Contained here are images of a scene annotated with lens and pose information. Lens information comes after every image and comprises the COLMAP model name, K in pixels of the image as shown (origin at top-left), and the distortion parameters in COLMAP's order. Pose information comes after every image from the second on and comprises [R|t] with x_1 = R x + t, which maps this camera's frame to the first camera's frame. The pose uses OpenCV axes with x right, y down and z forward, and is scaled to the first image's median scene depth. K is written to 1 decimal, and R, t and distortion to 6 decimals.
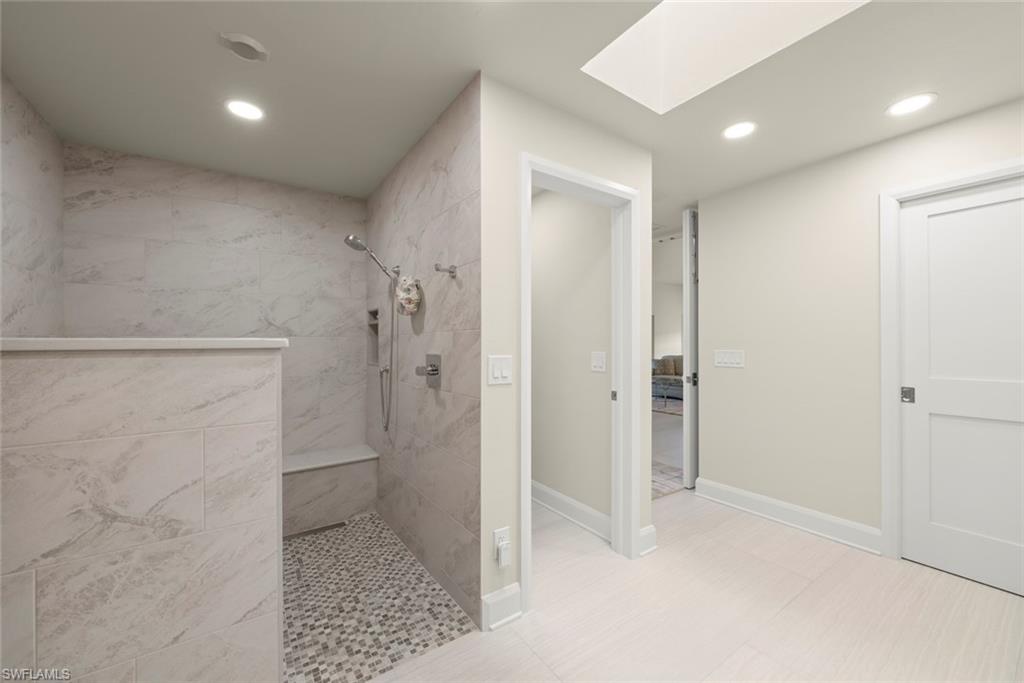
lens RADIAL K [[388.1, 0, 508.8], [0, 388.1, 344.8], [0, 0, 1]] dist [0.000166, 0.000058]
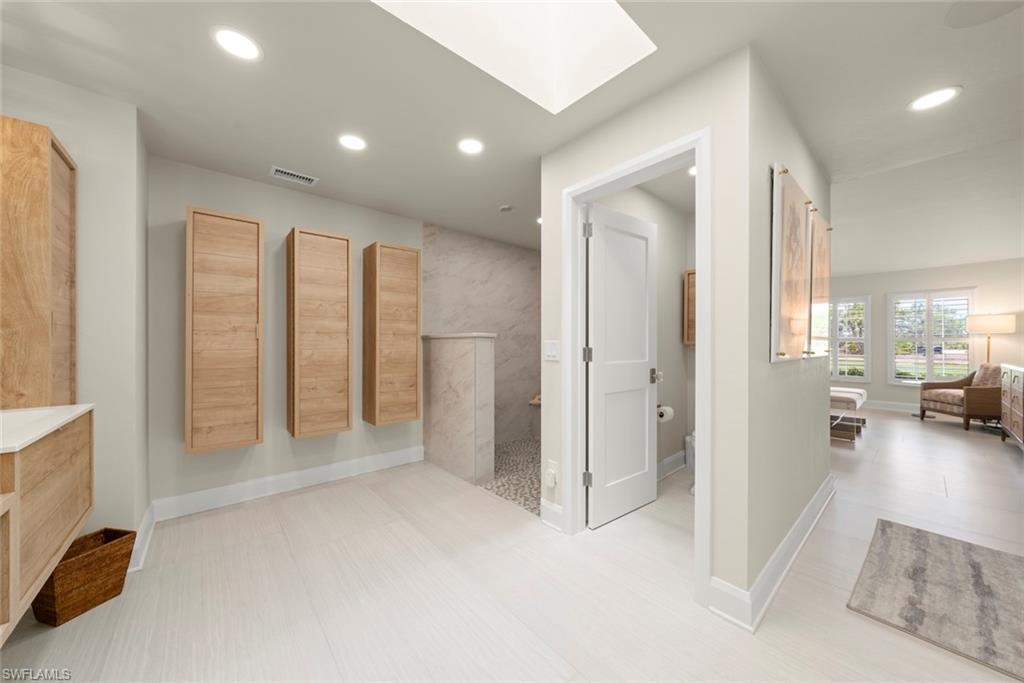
lens RADIAL K [[366.9, 0, 512.0], [0, 366.9, 341.5], [0, 0, 1]] dist [-0.001961, 0.000003]
pose [[0.101402, 0.001983, -0.994844, 0.564937], [0.002453, 0.999994, 0.002244, 0.011236], [0.994843, -0.002668, 0.101397, 0.306441]]
